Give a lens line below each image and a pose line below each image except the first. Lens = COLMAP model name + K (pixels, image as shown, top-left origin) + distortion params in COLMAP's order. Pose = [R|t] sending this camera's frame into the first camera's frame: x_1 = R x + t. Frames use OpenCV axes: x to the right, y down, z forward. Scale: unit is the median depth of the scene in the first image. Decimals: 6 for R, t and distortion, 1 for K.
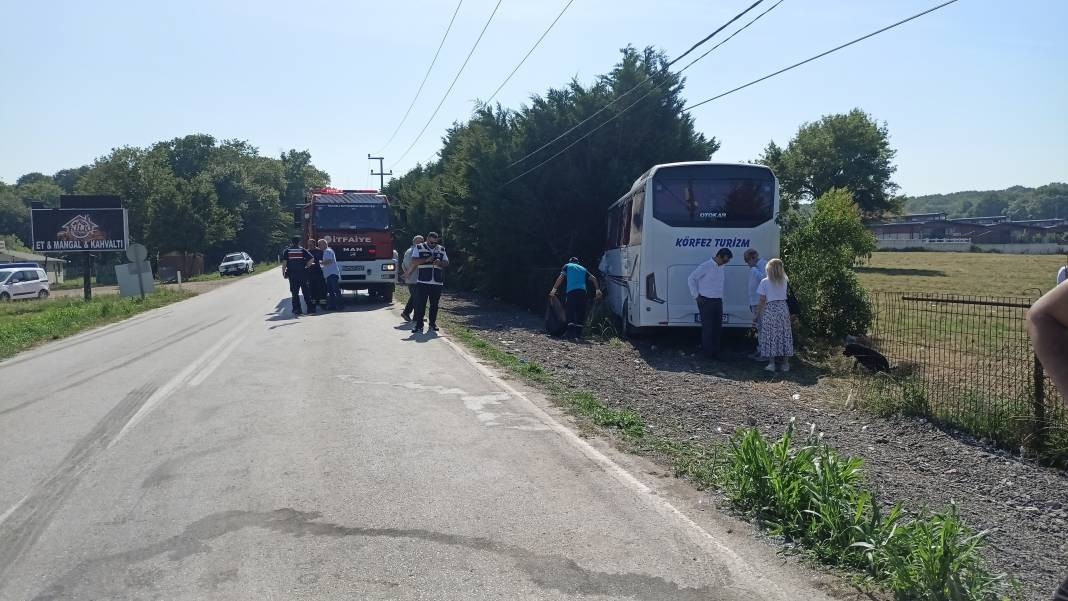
lens RADIAL K [[818.3, 0, 539.0], [0, 818.3, 318.0], [0, 0, 1]] dist [0.007422, -0.003328]
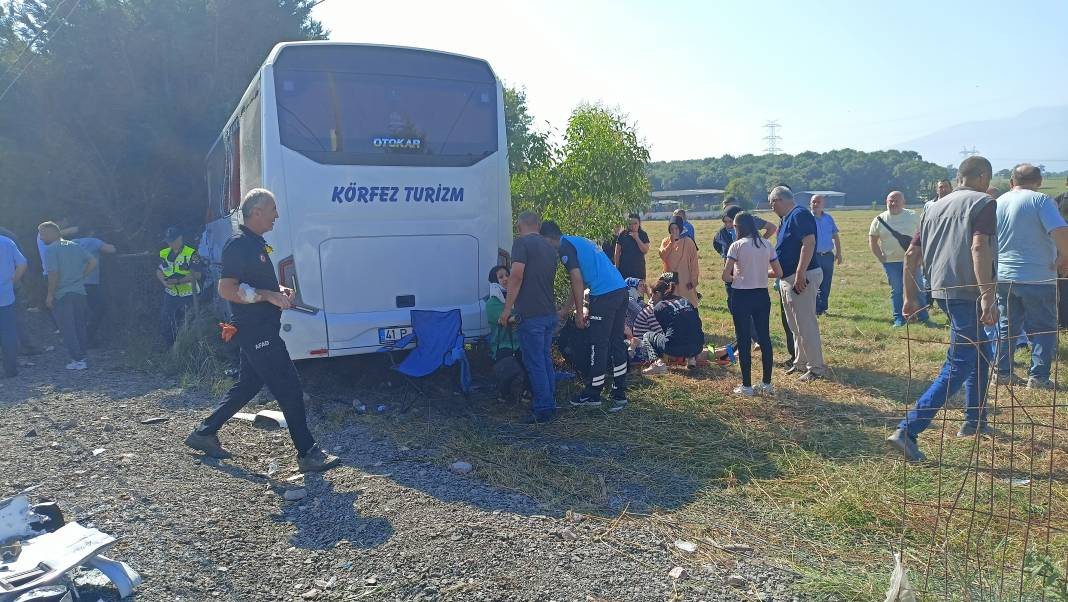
lens RADIAL K [[818.3, 0, 539.0], [0, 818.3, 318.5], [0, 0, 1]] dist [0.007422, -0.003328]
pose [[0.905060, -0.084820, 0.416740, 0.013493], [0.073791, 0.996366, 0.042537, -0.005707], [-0.418834, -0.007747, 0.908030, 0.100139]]
